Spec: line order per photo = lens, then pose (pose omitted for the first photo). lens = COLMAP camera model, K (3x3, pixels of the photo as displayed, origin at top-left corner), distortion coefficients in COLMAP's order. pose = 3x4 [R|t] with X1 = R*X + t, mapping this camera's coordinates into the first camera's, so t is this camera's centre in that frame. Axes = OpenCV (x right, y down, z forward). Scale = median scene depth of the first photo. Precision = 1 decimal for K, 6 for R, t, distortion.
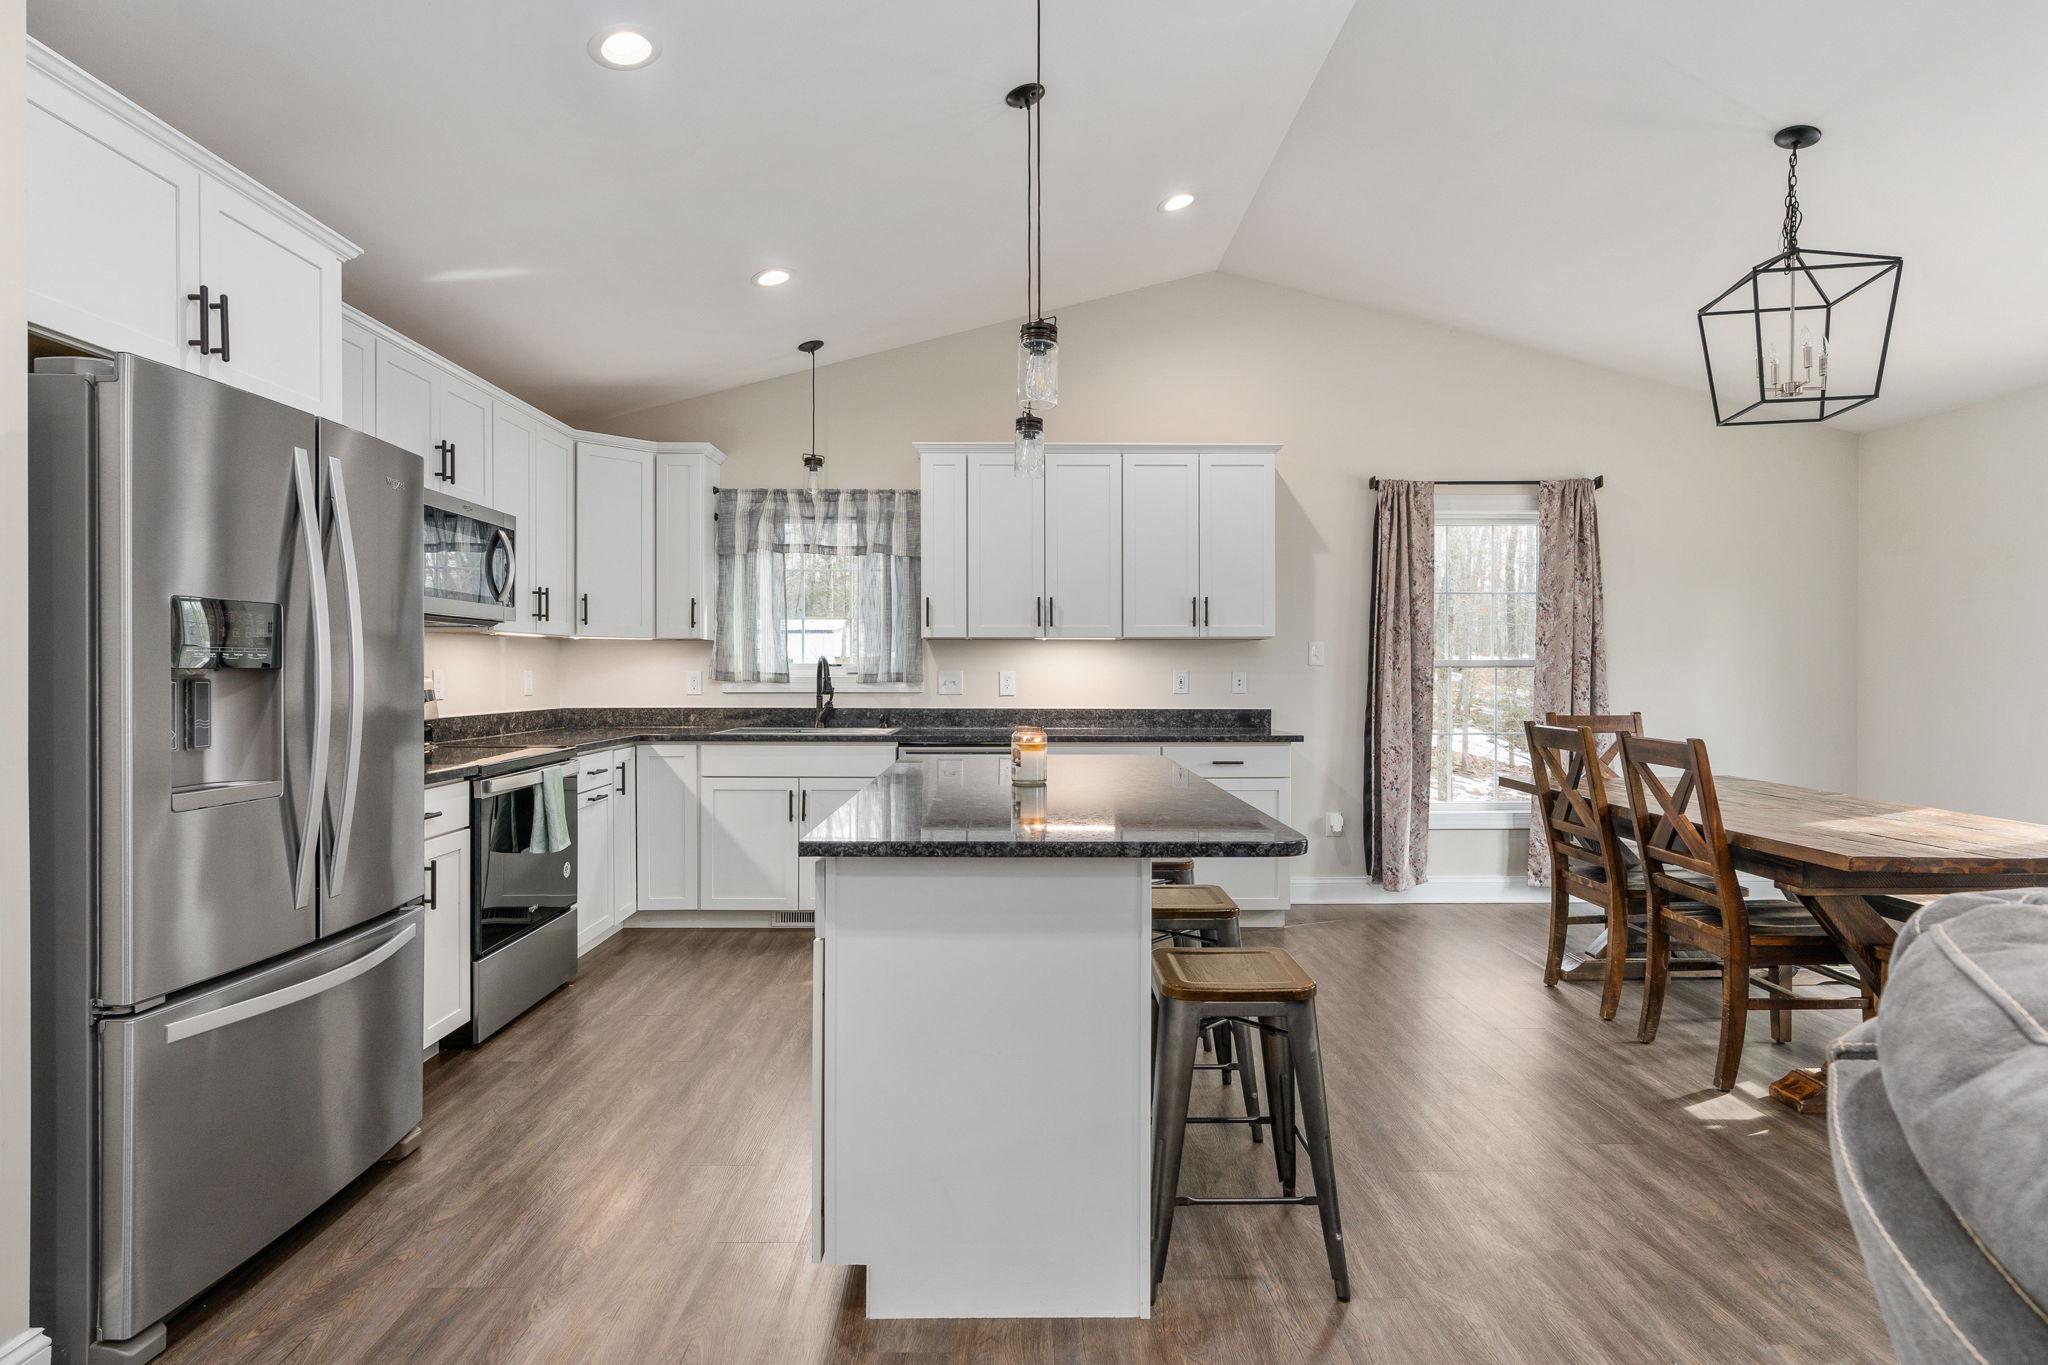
lens RADIAL K [[1038.7, 0, 1022.0], [0, 1038.7, 664.9], [0, 0, 1]] dist [-0.014624, -0.000637]
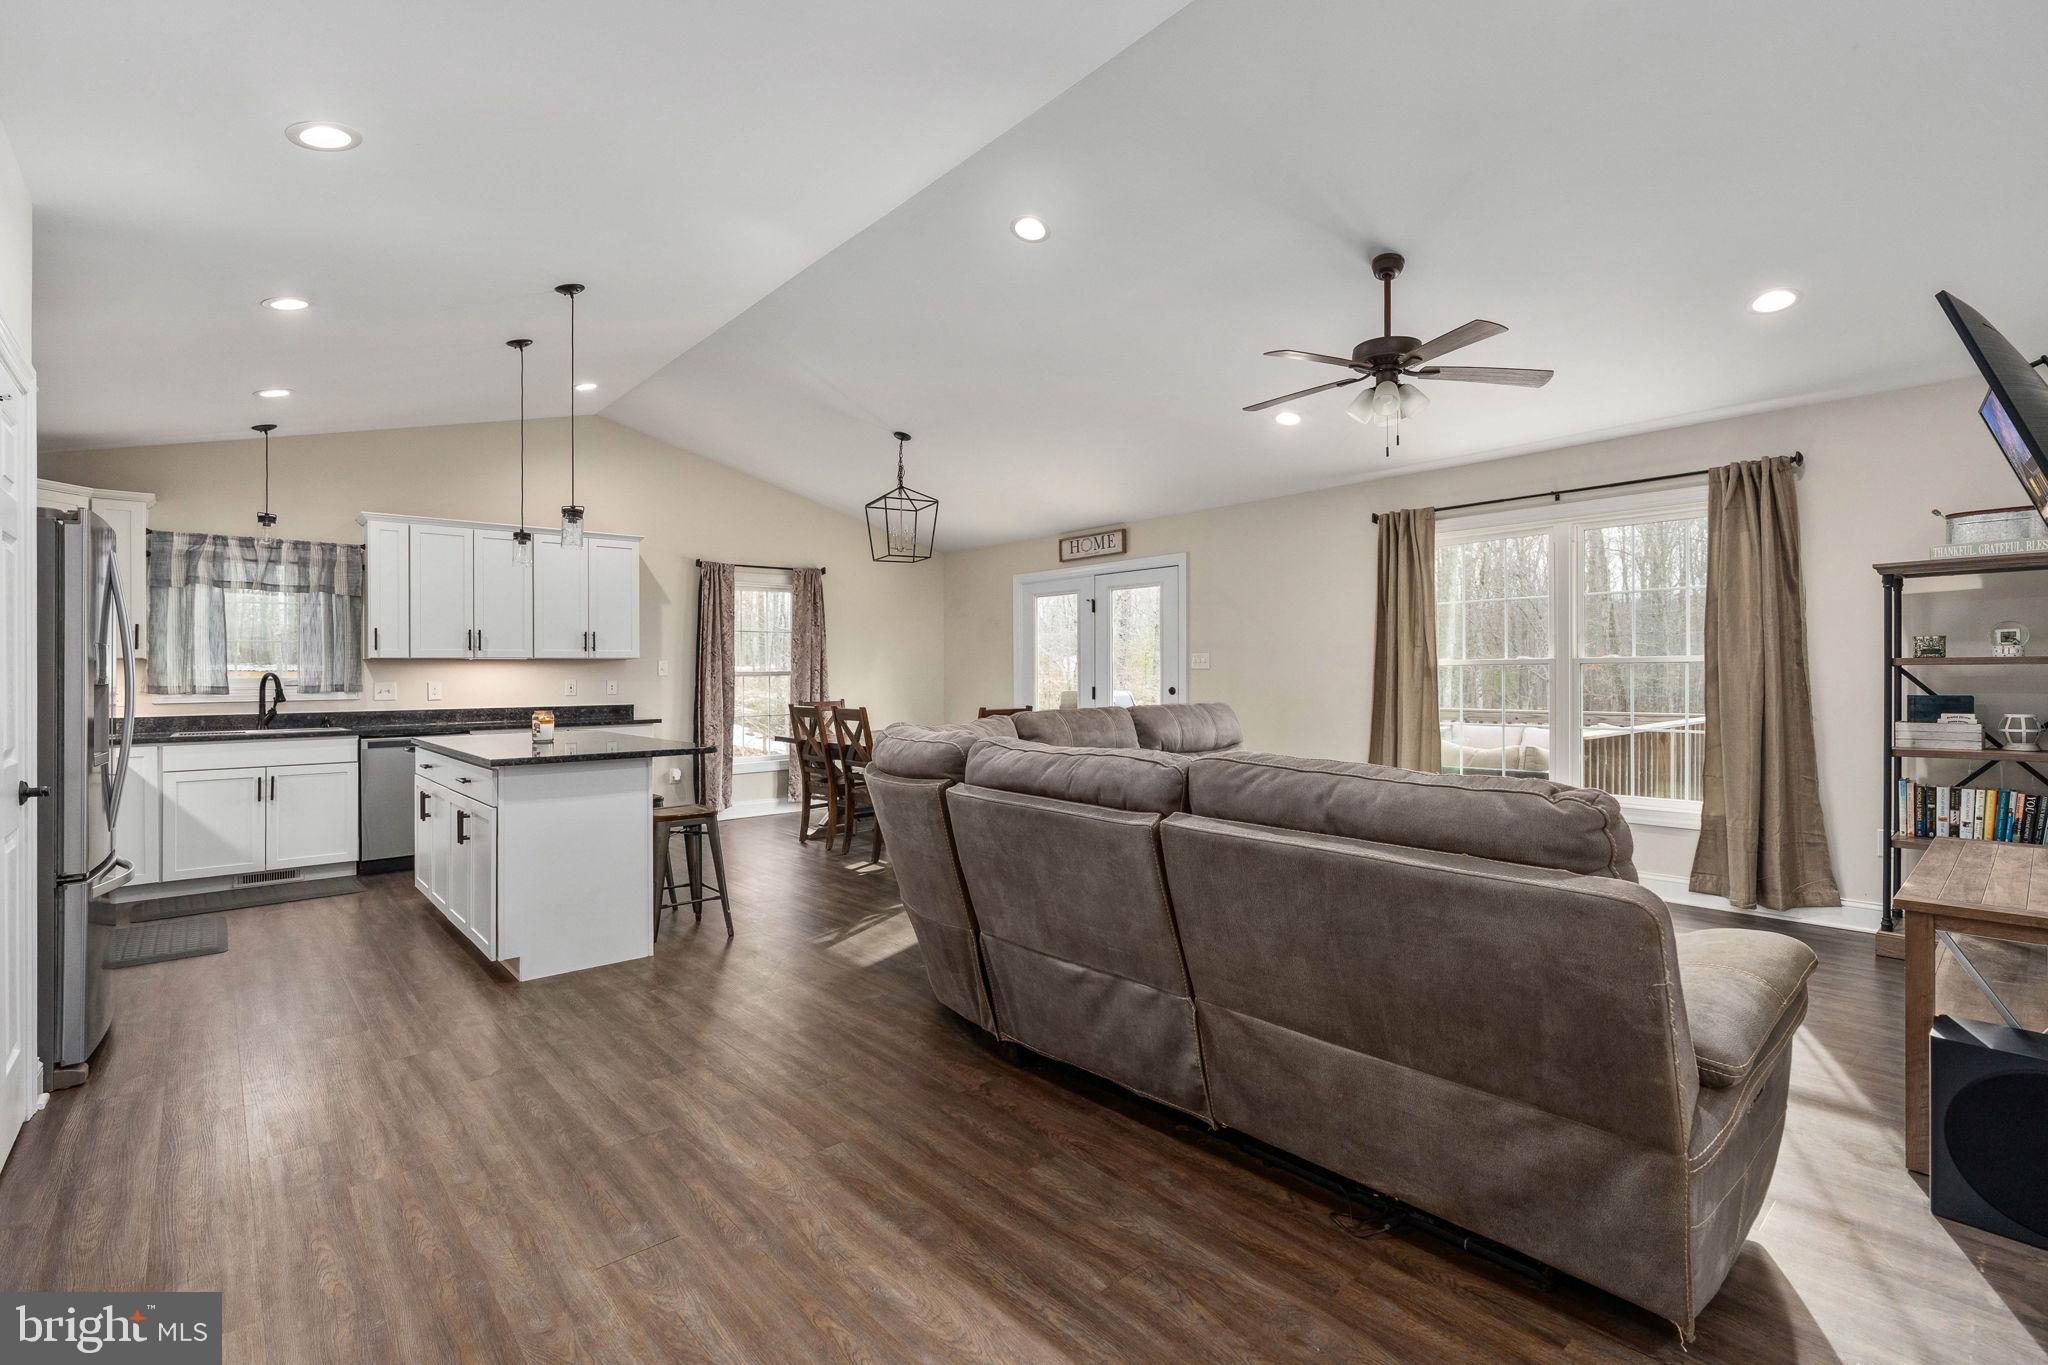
lens RADIAL K [[961.0, 0, 1023.0], [0, 961.0, 671.6], [0, 0, 1]] dist [0.003461, 0.000647]
pose [[0.759188, -0.006800, 0.650835, -0.263290], [0.008708, 0.999962, 0.000290, -0.001500], [-0.650813, 0.005447, 0.759219, -0.486507]]
